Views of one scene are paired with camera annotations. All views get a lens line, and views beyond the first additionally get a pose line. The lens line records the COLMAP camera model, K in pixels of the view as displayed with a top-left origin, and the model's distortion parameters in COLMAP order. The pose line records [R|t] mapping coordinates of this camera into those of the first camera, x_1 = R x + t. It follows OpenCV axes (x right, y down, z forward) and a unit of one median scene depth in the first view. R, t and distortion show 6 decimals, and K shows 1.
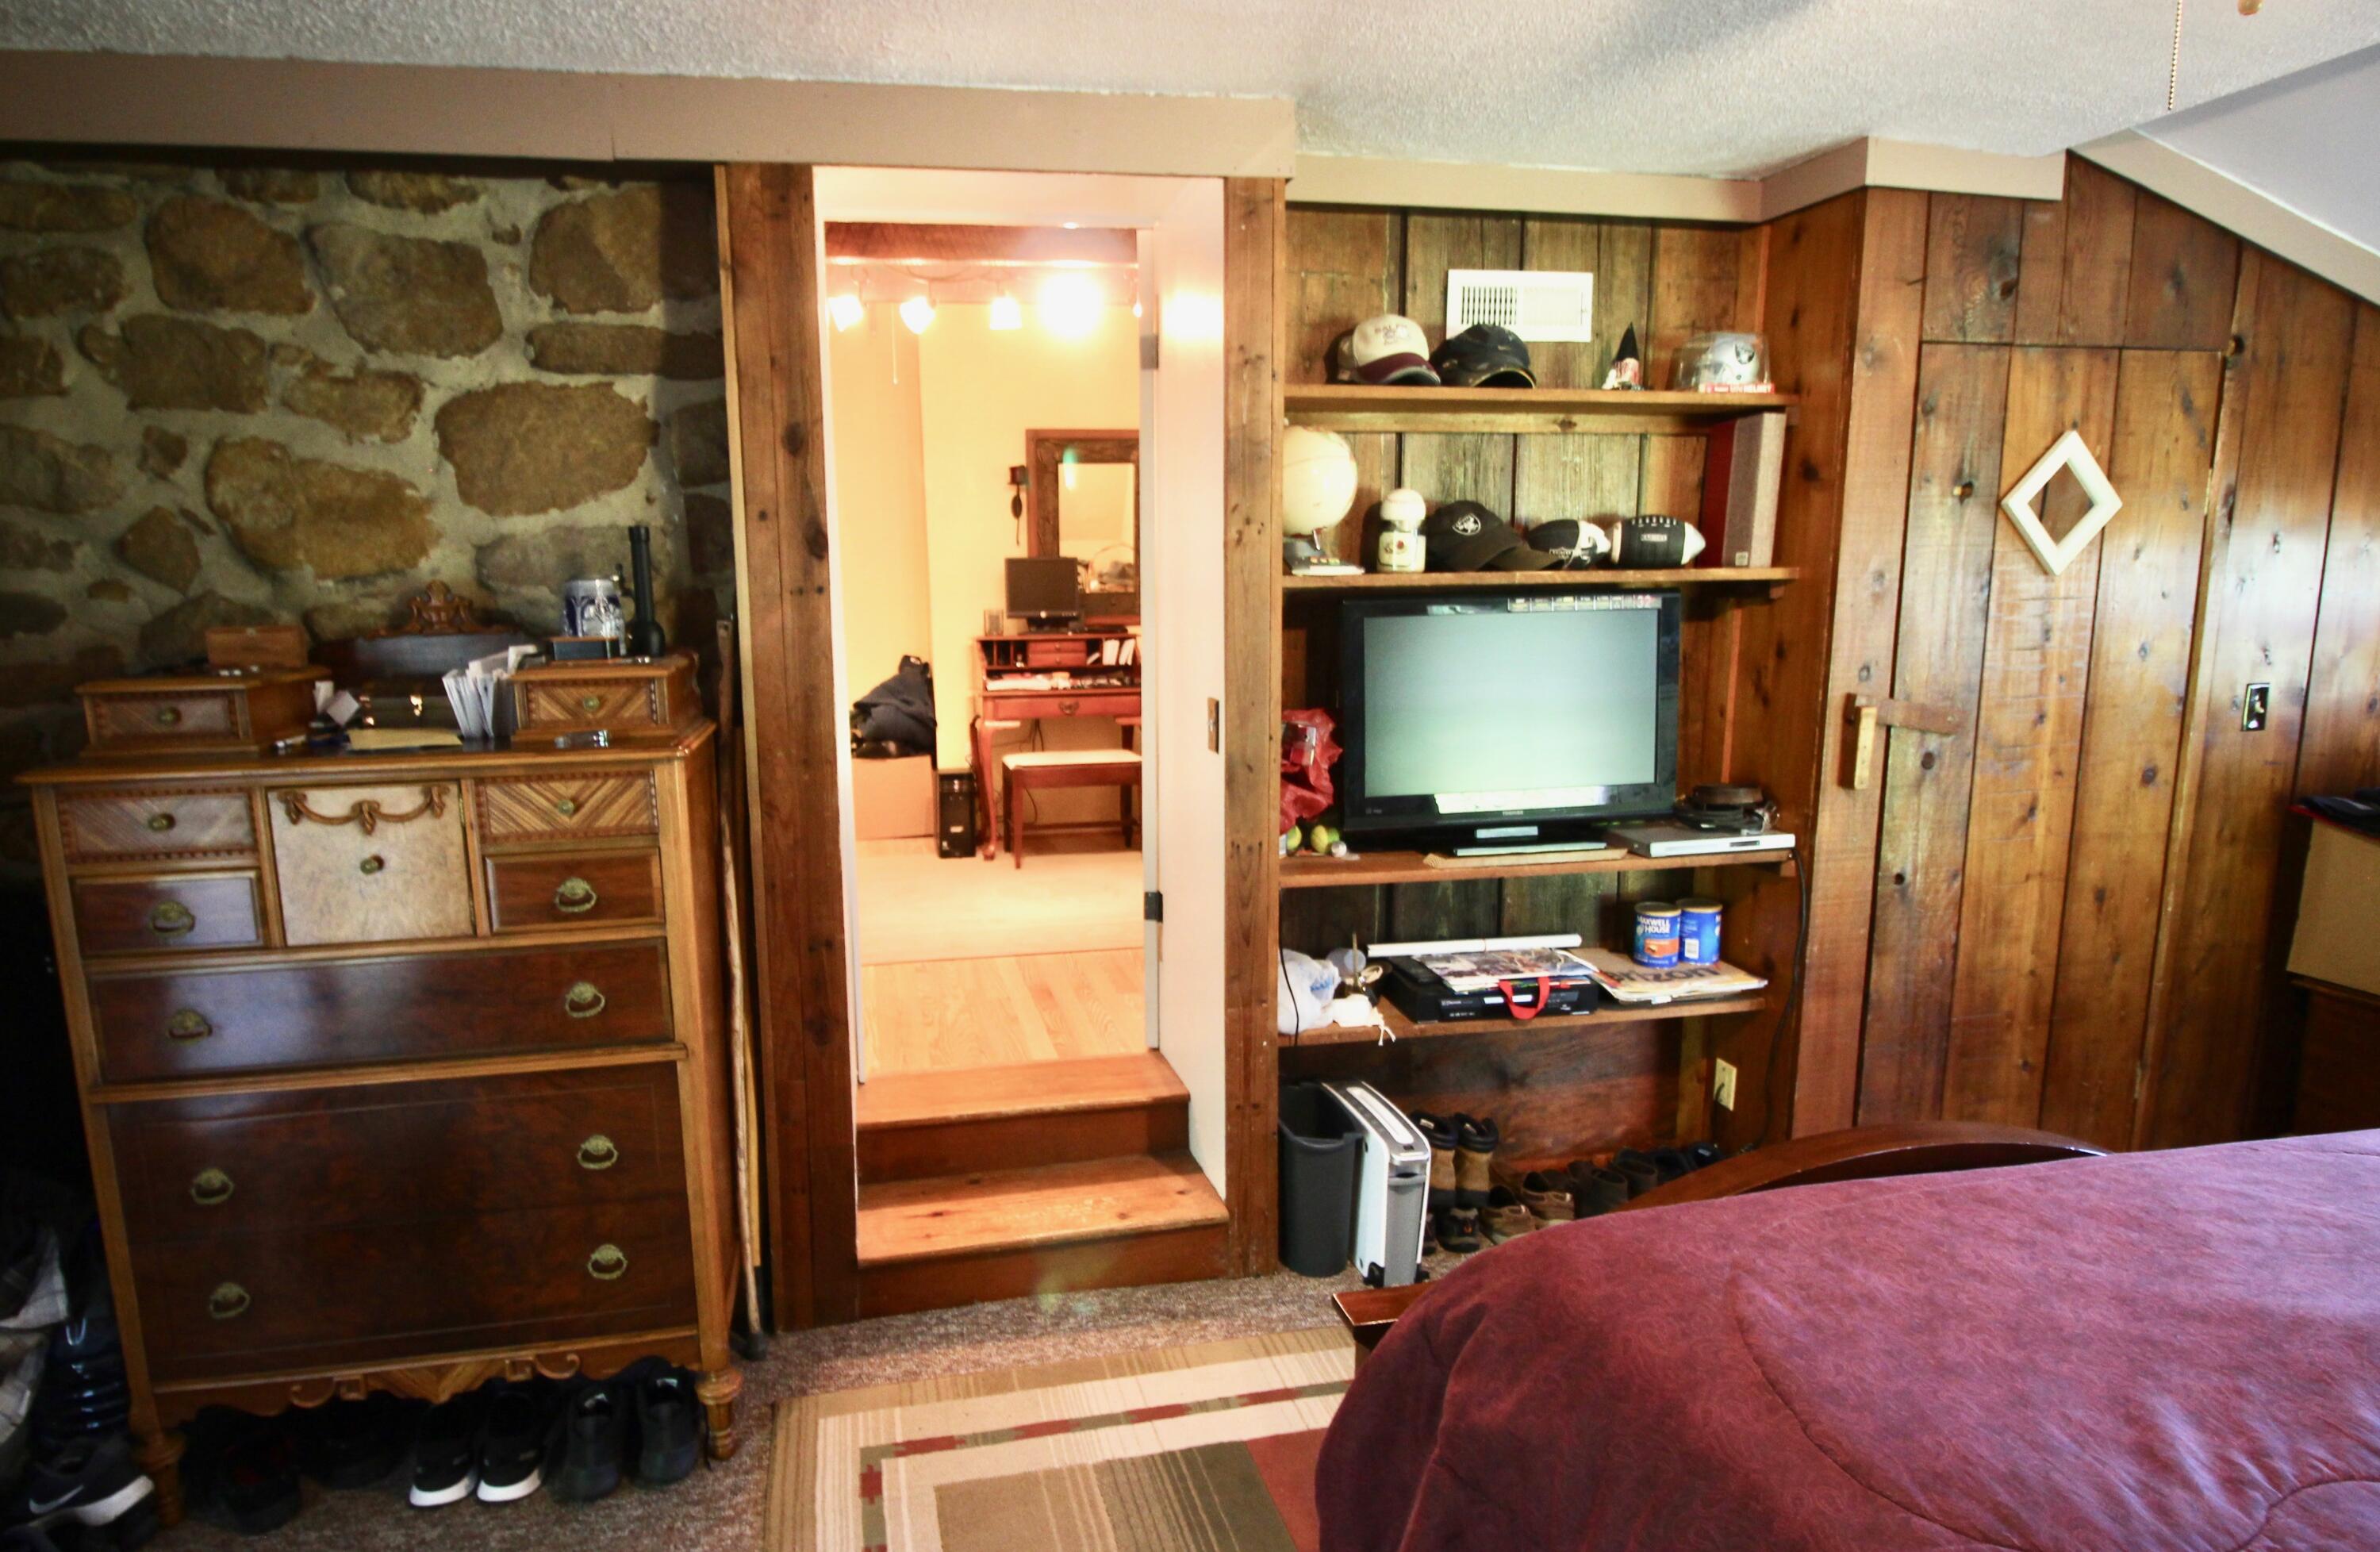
lens RADIAL K [[1236.6, 0, 1067.5], [0, 1236.6, 806.9], [0, 0, 1]] dist [-0.006202, -0.009611]
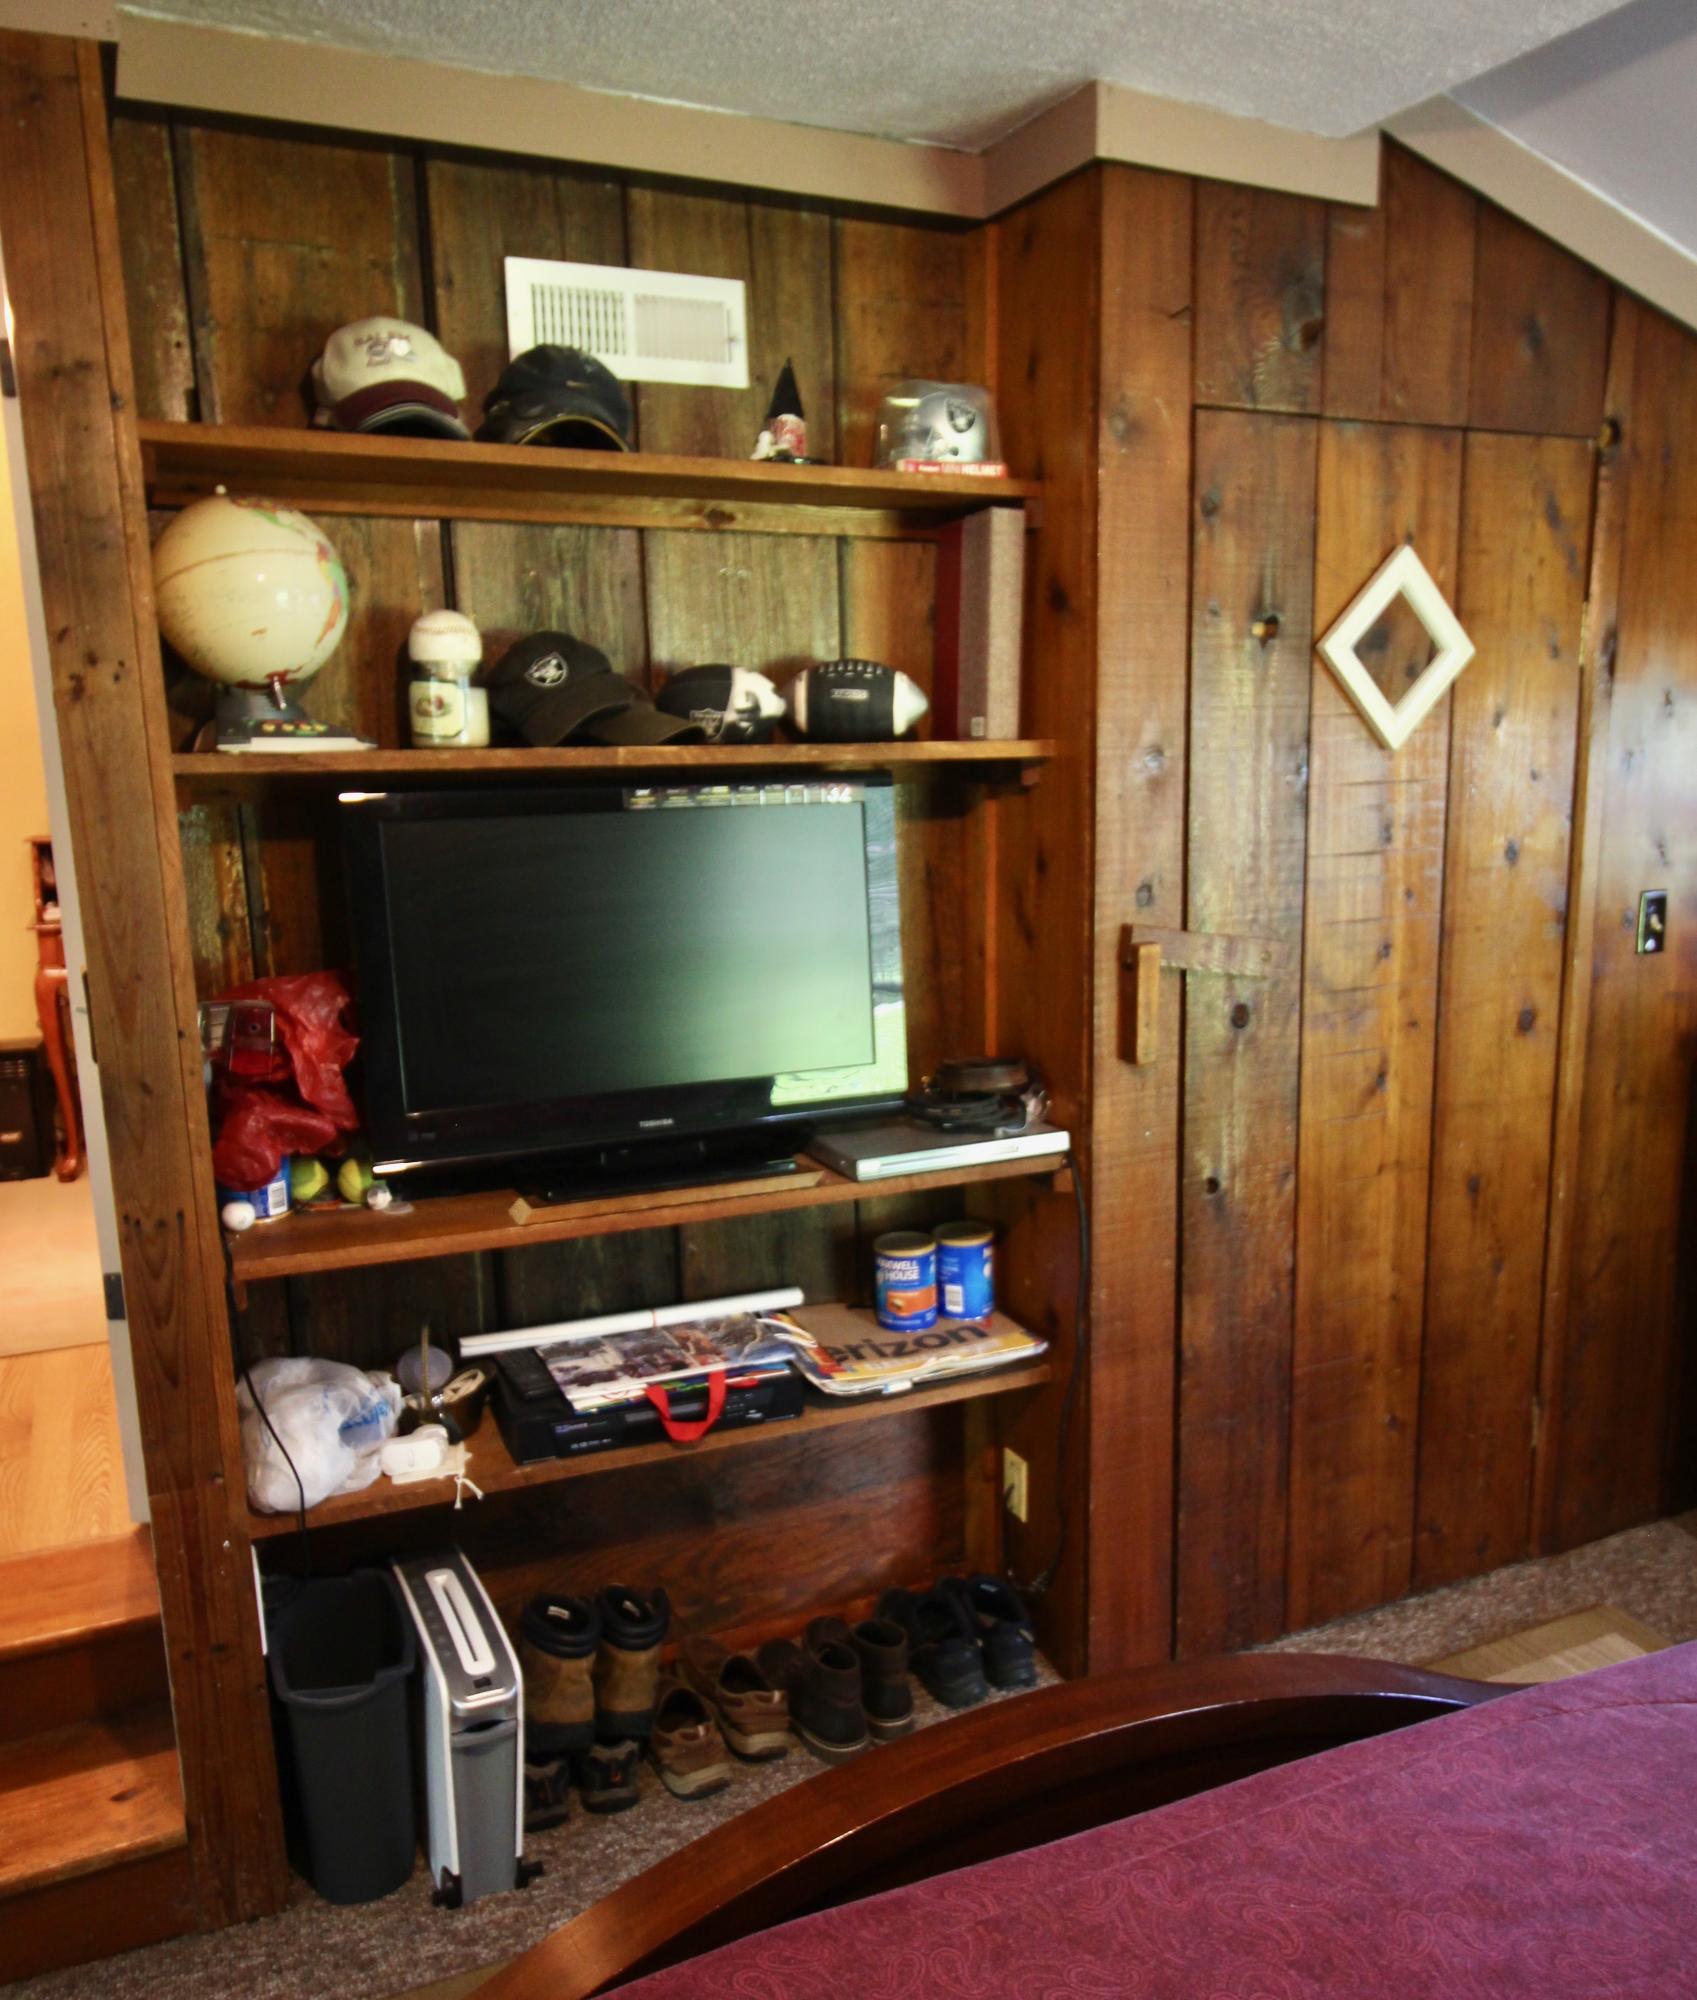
lens RADIAL K [[1584.5, 0, 836.1], [0, 1584.5, 1068.6], [0, 0, 1]] dist [0.006016, -0.005276]
pose [[0.967783, -0.049065, 0.246961, 0.258579], [0.044135, 0.998701, 0.025464, -0.042144], [-0.247889, -0.013744, 0.968691, 0.185806]]
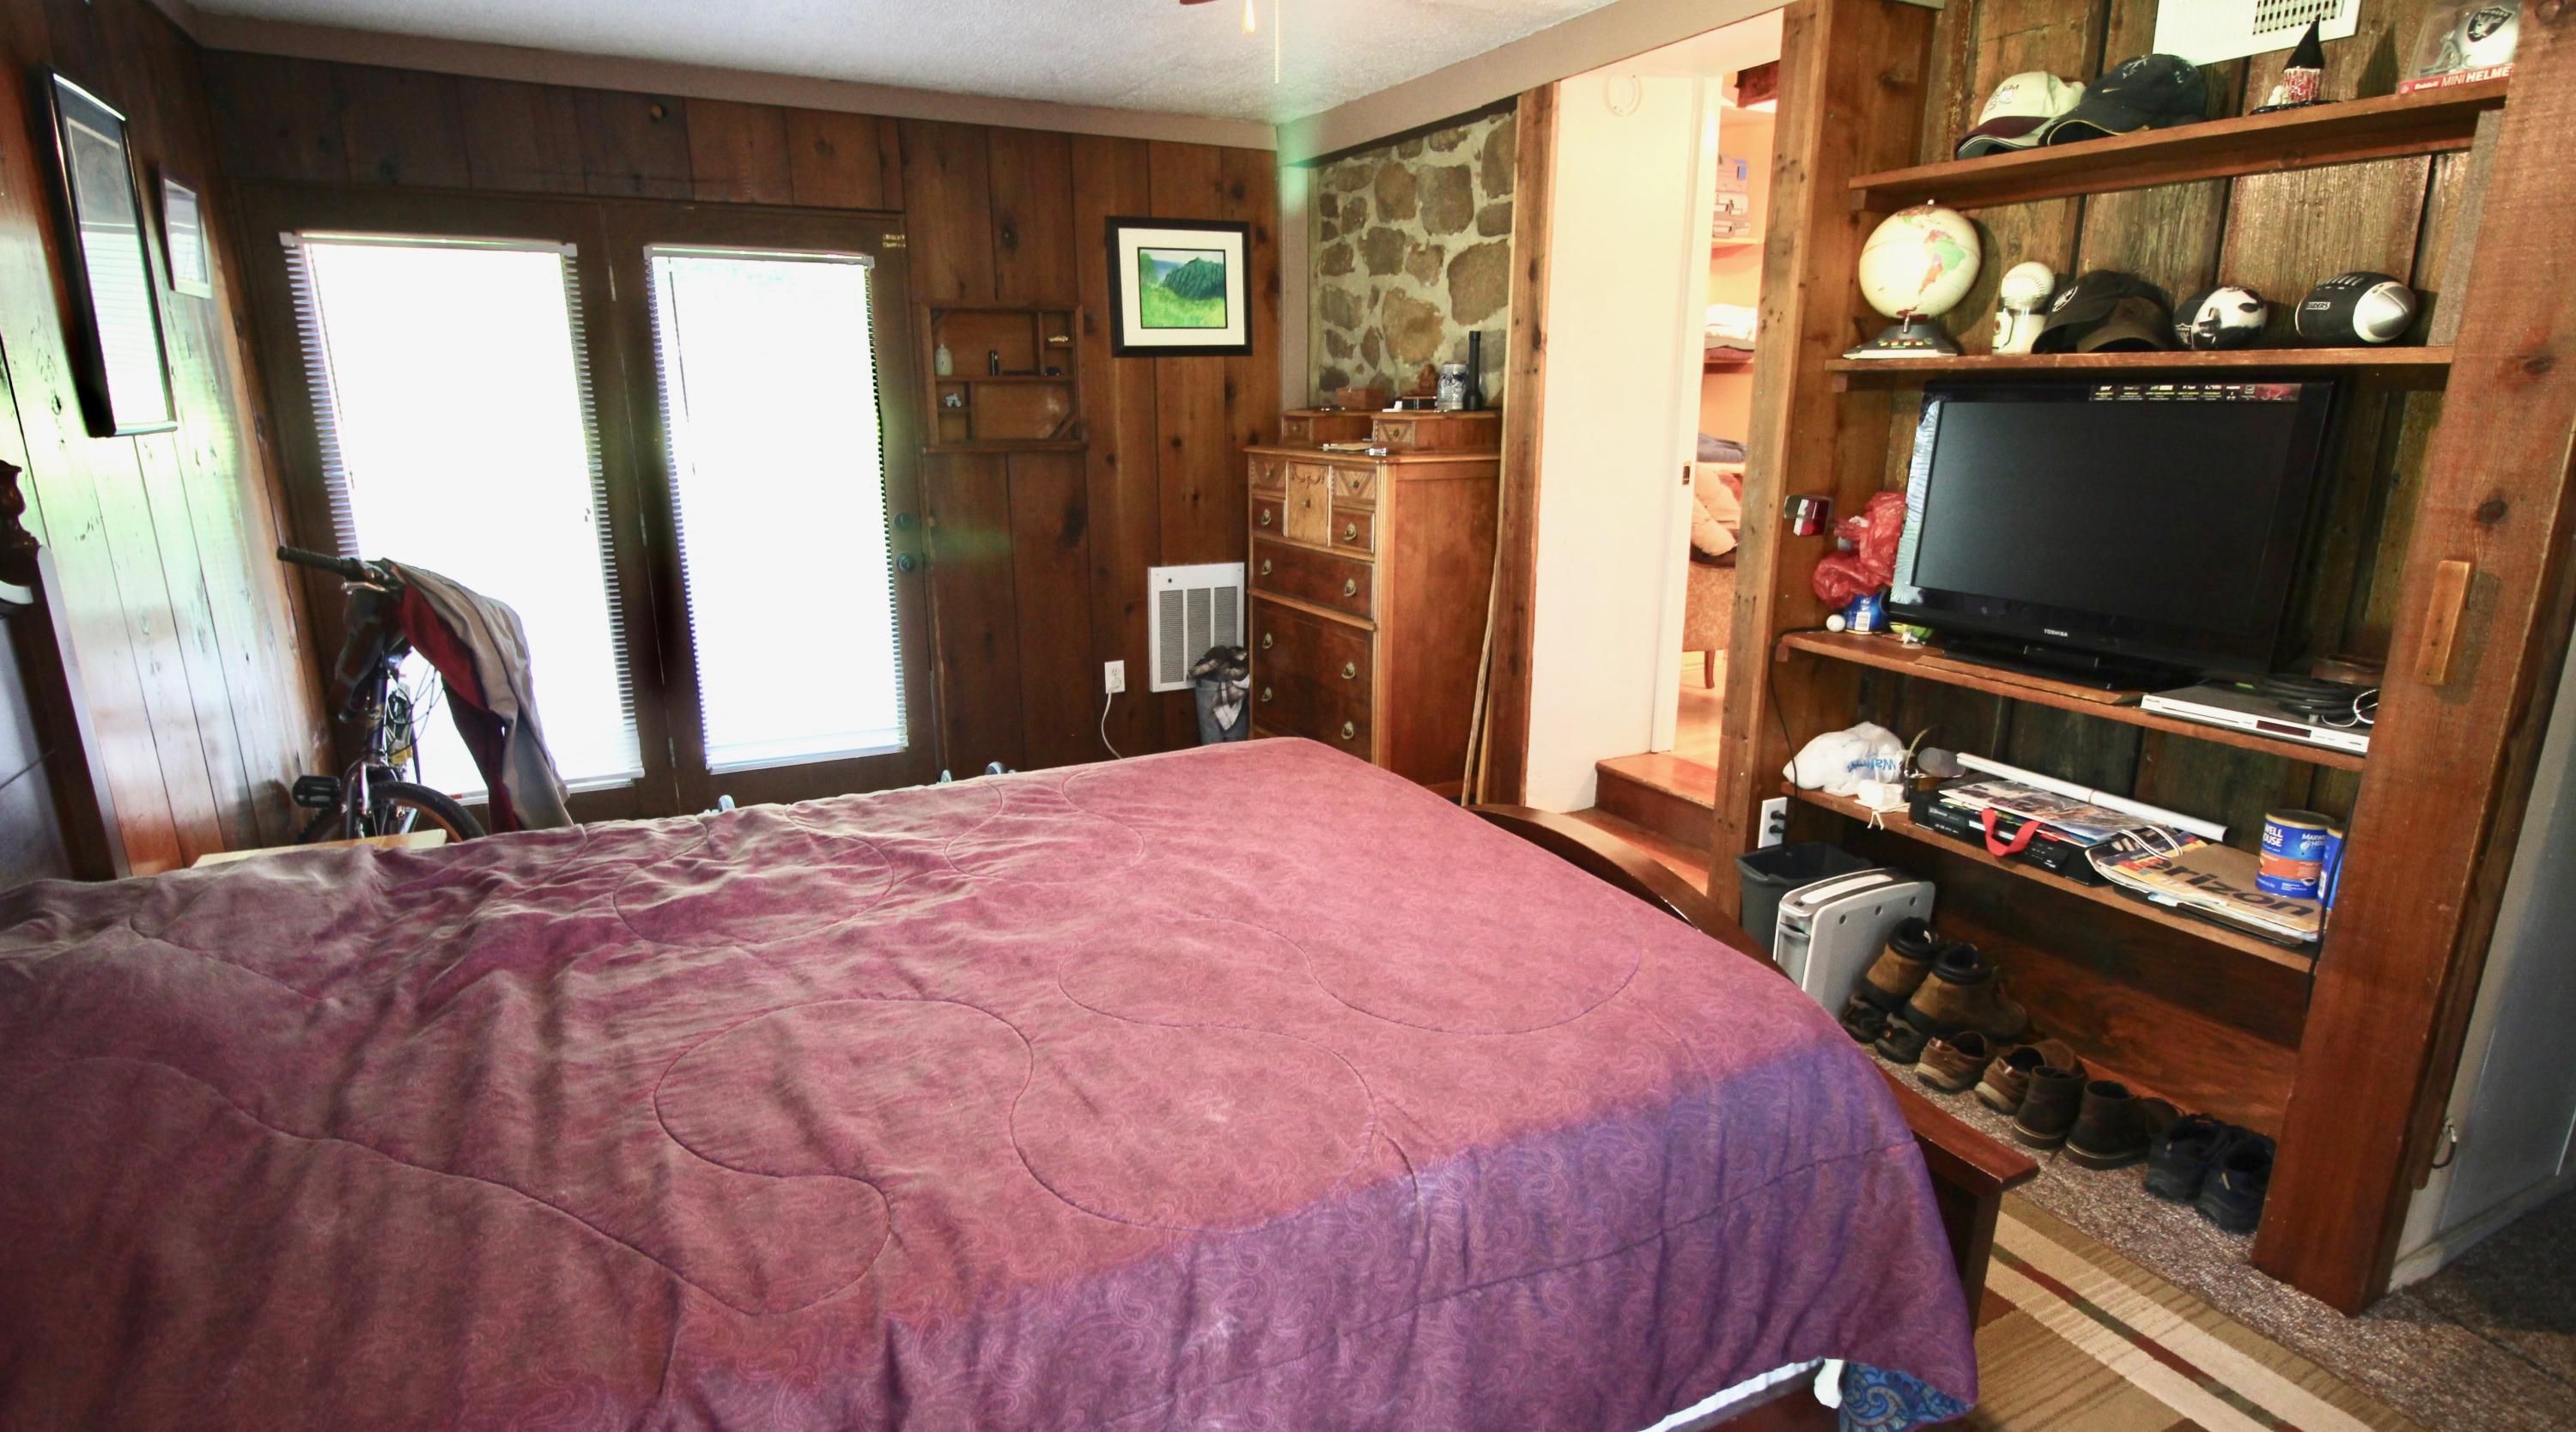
lens RADIAL K [[1318.0, 0, 1285.1], [0, 1318.0, 768.6], [0, 0, 1]] dist [-0.004759, -0.001484]
pose [[0.294770, 0.280413, -0.913498, 1.131964], [-0.166810, 0.956396, 0.239754, -0.037575], [0.940896, 0.081709, 0.328692, 0.182100]]
